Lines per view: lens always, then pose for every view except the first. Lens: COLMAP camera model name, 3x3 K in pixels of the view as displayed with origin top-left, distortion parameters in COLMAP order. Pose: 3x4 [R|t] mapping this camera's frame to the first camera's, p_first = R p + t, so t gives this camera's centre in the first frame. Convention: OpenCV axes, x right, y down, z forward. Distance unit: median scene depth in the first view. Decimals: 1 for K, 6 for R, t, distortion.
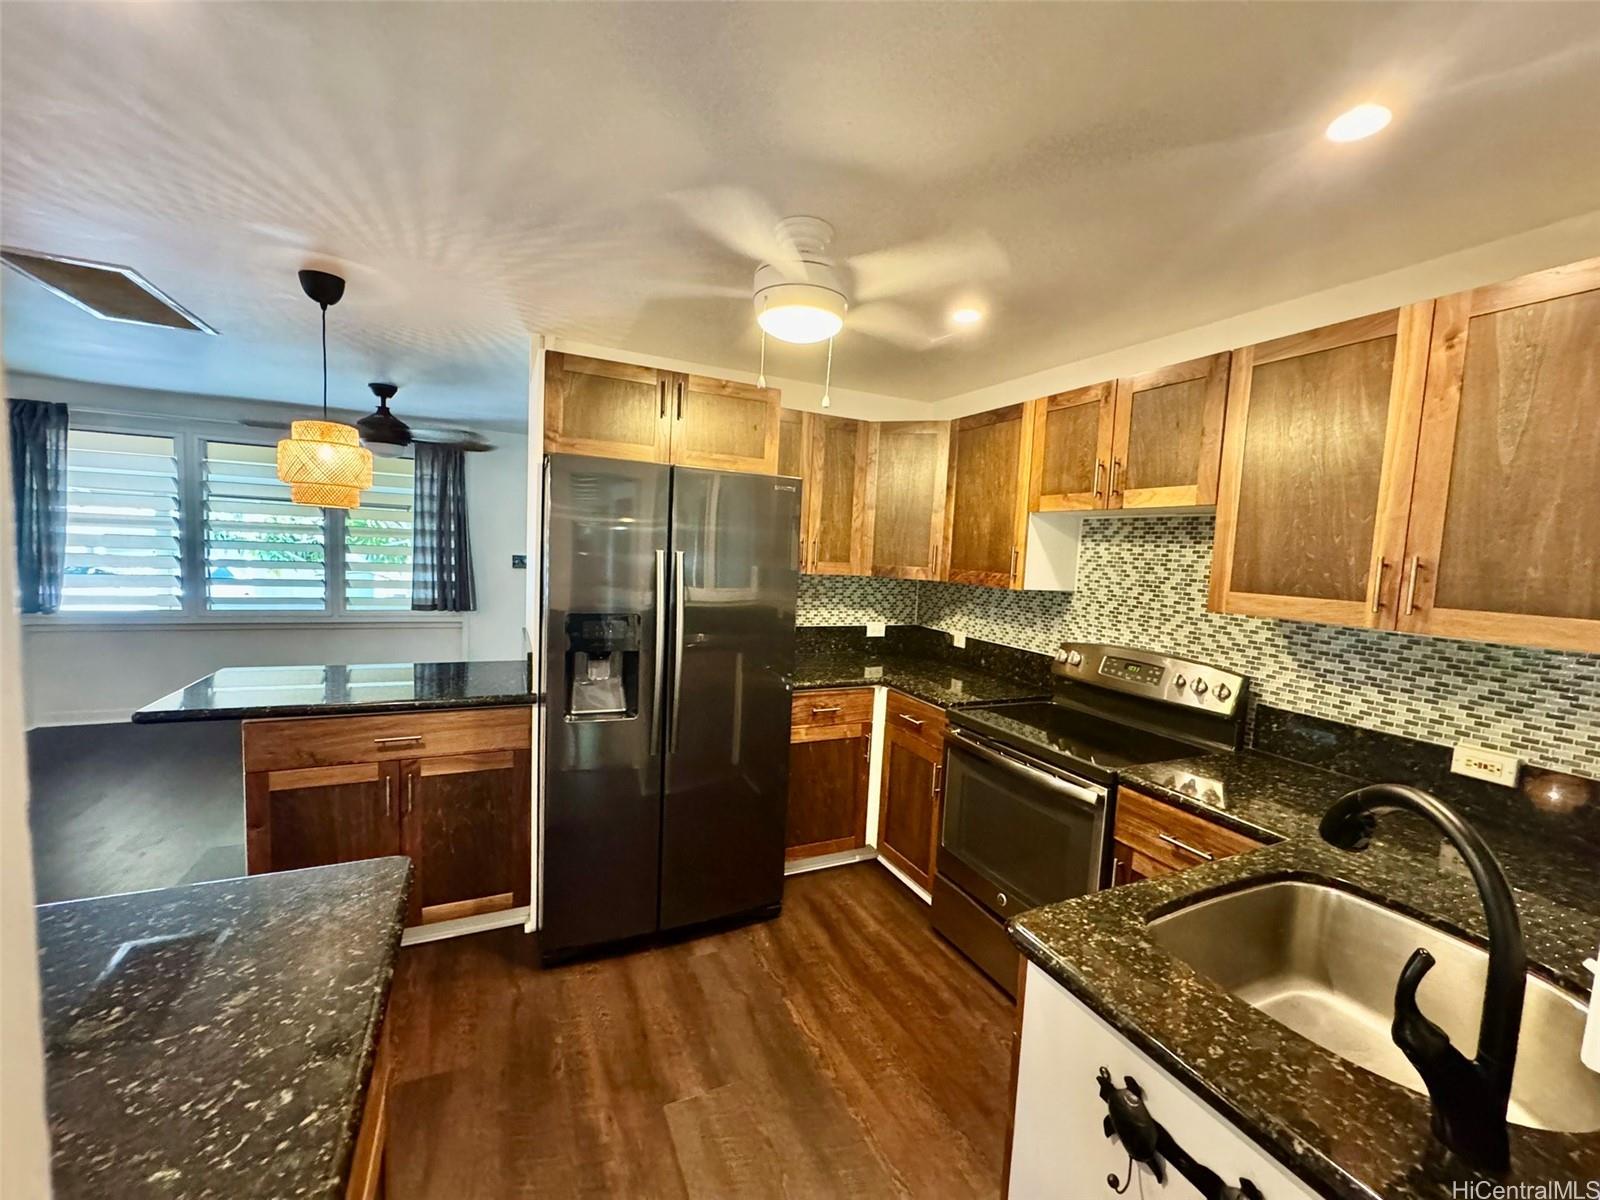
lens RADIAL K [[639.8, 0, 800.0], [0, 639.8, 600.0], [0, 0, 1]] dist [-0.000426, -0.000278]
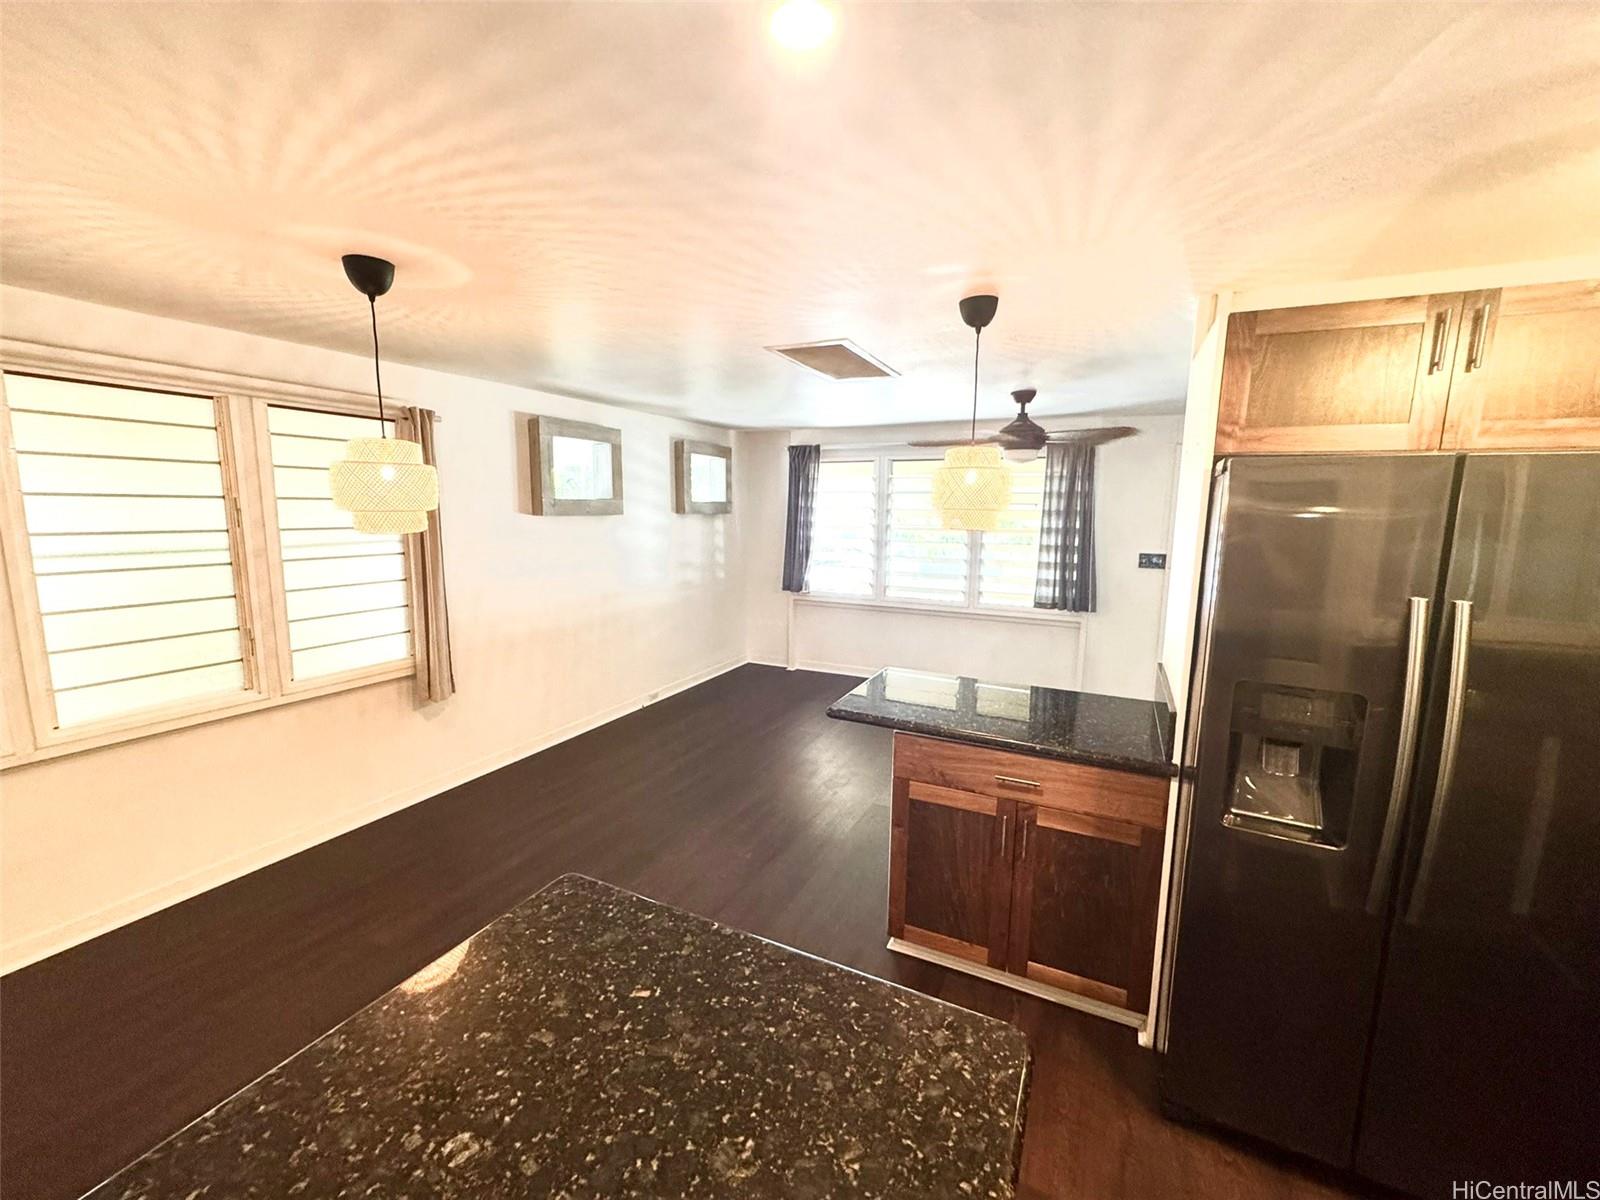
lens RADIAL K [[639.0, 0, 795.2], [0, 639.0, 597.6], [0, 0, 1]] dist [-0.004823, -0.000165]
pose [[0.621715, 0.069984, -0.780111, -0.107504], [-0.046529, 0.997541, 0.052409, -0.076059], [0.781860, 0.003714, 0.623443, 0.144925]]
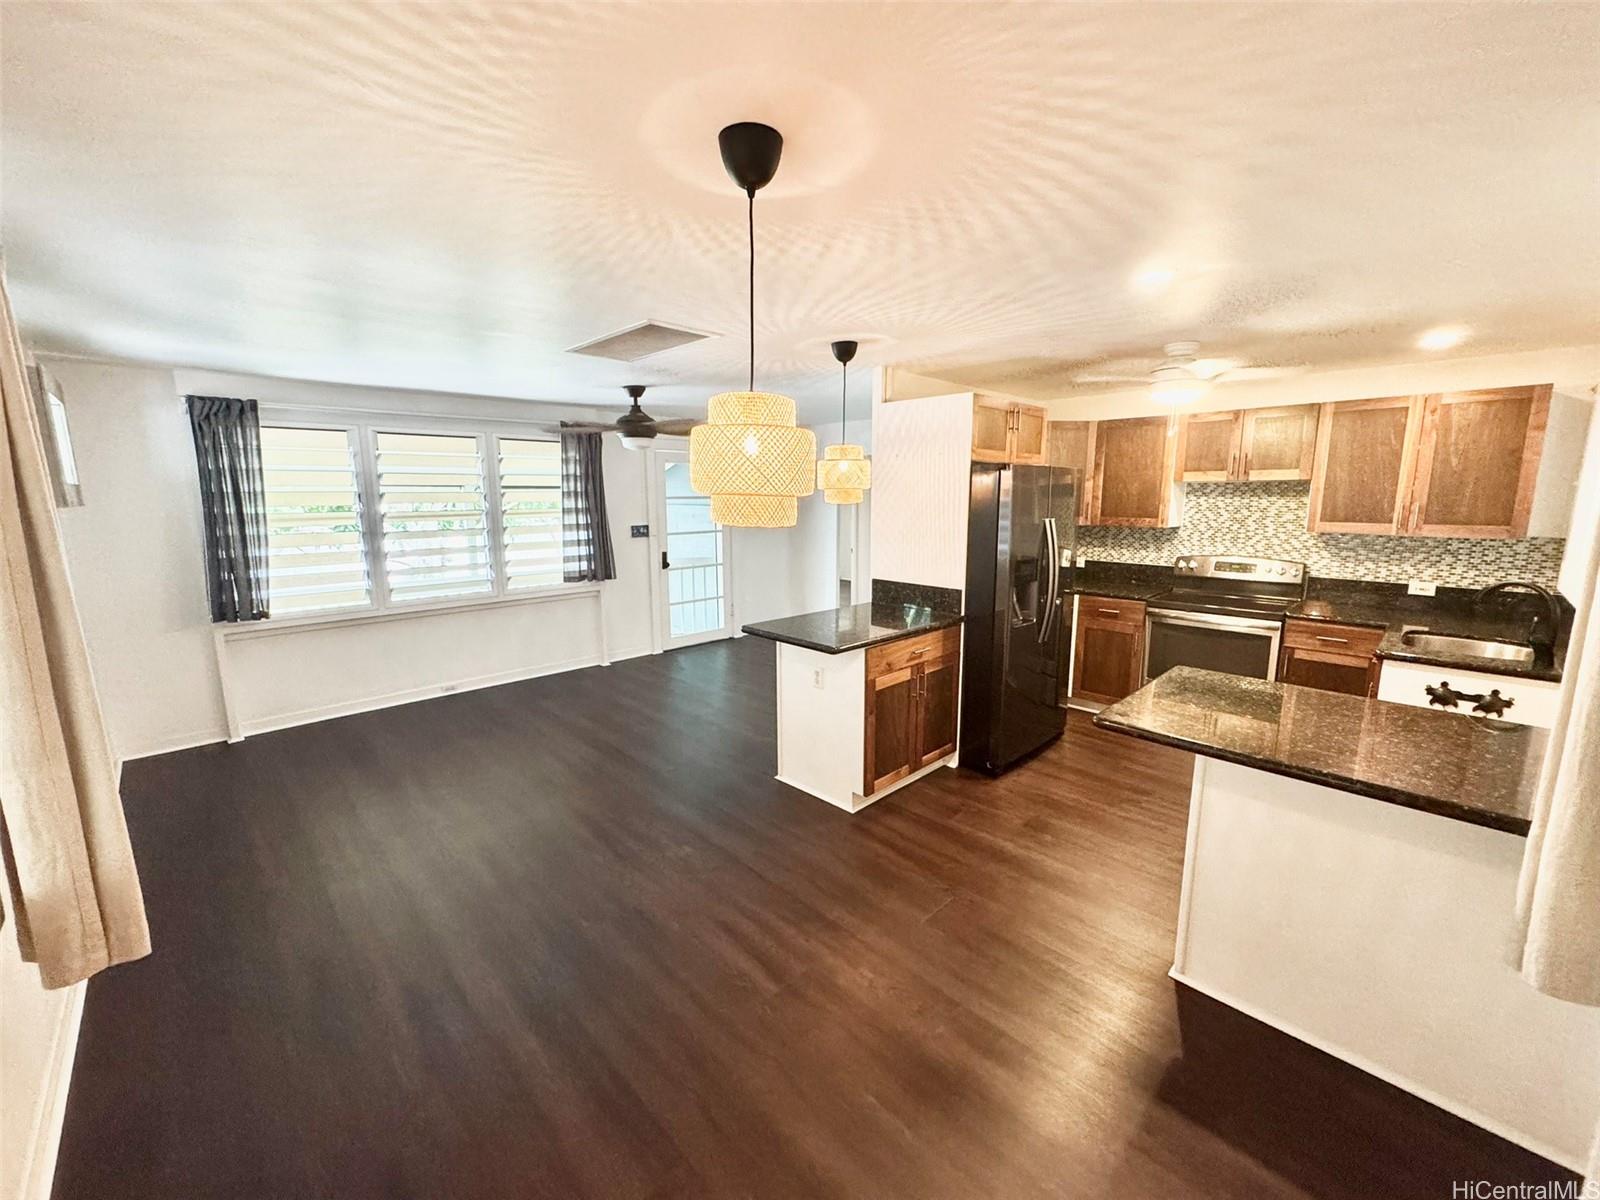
lens RADIAL K [[641.9, 0, 798.9], [0, 641.9, 597.1], [0, 0, 1]] dist [0.001010, 0.000033]
pose [[0.942967, -0.103720, 0.316315, -1.264609], [0.075947, 0.992192, 0.098934, -0.083699], [-0.324107, -0.069268, 0.943481, -0.343536]]
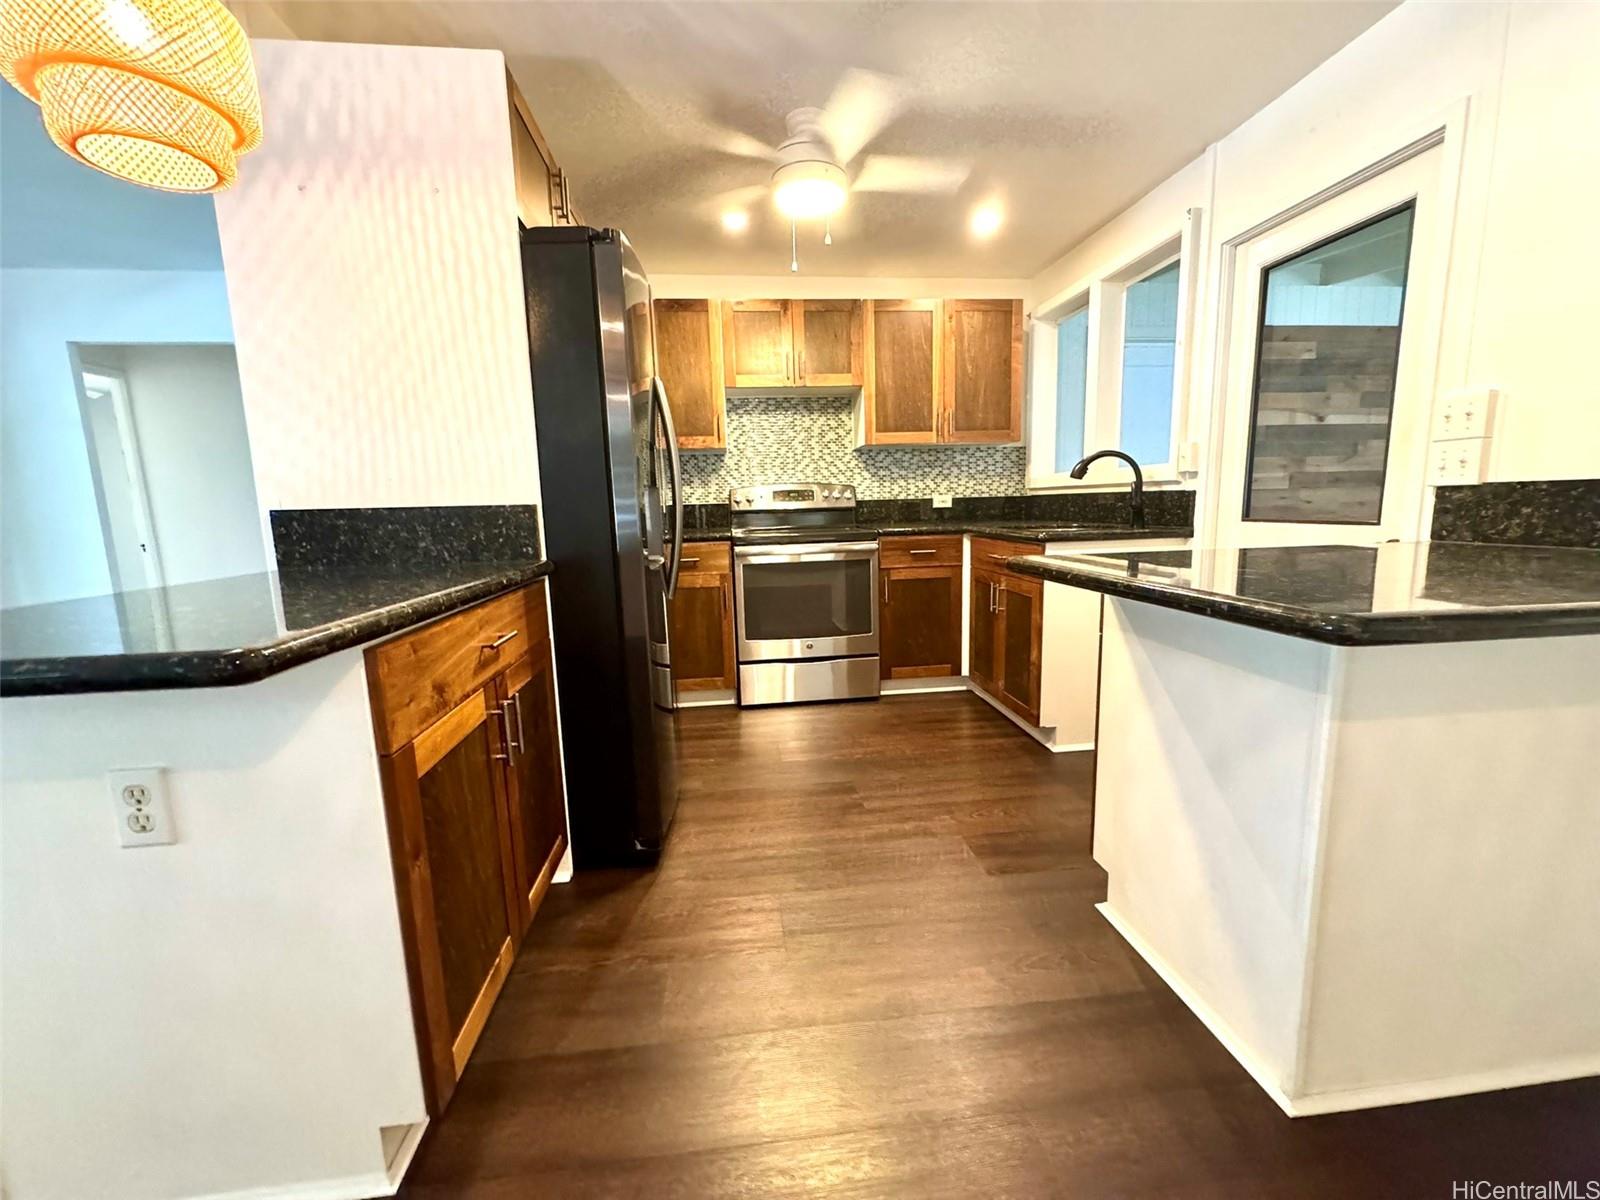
lens RADIAL K [[641.9, 0, 798.9], [0, 641.9, 597.1], [0, 0, 1]] dist [0.001010, 0.000033]
pose [[0.321322, -0.193482, 0.926993, -0.997727], [0.123078, 0.979134, 0.161703, 0.101113], [-0.938938, 0.062134, 0.338431, 0.470708]]
